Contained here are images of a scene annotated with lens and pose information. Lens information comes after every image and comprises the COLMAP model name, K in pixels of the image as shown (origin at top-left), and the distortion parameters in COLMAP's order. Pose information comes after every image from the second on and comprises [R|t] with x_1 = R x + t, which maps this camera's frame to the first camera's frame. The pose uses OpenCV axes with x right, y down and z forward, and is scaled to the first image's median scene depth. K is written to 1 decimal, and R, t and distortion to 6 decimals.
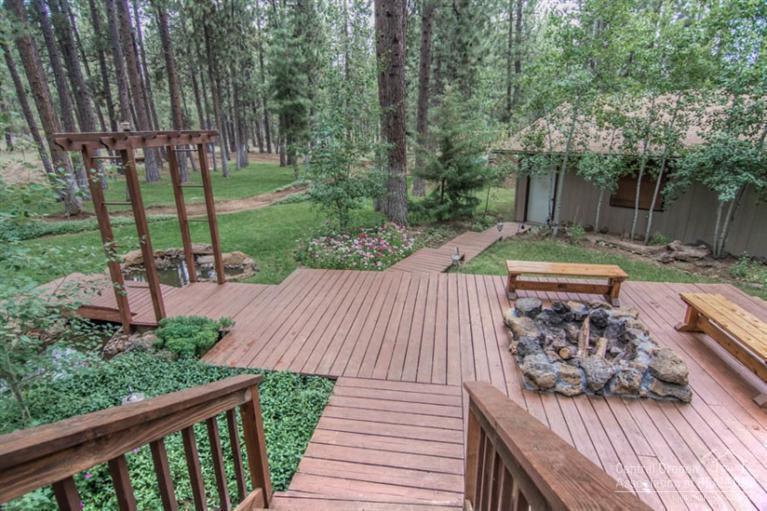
lens RADIAL K [[401.5, 0, 383.6], [0, 401.5, 256.3], [0, 0, 1]] dist [-0.000883, -0.000122]
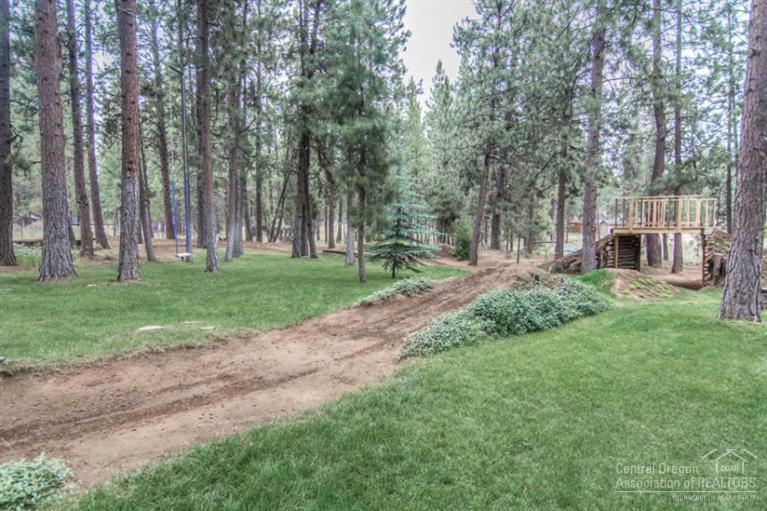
lens RADIAL K [[465.5, 0, 384.6], [0, 465.5, 253.5], [0, 0, 1]] dist [0.002189, 0.000213]
pose [[0.998954, 0.007162, 0.045167, -0.163455], [0.004041, 0.969972, -0.243183, -0.060543], [-0.045552, 0.243112, 0.968928, 0.331119]]
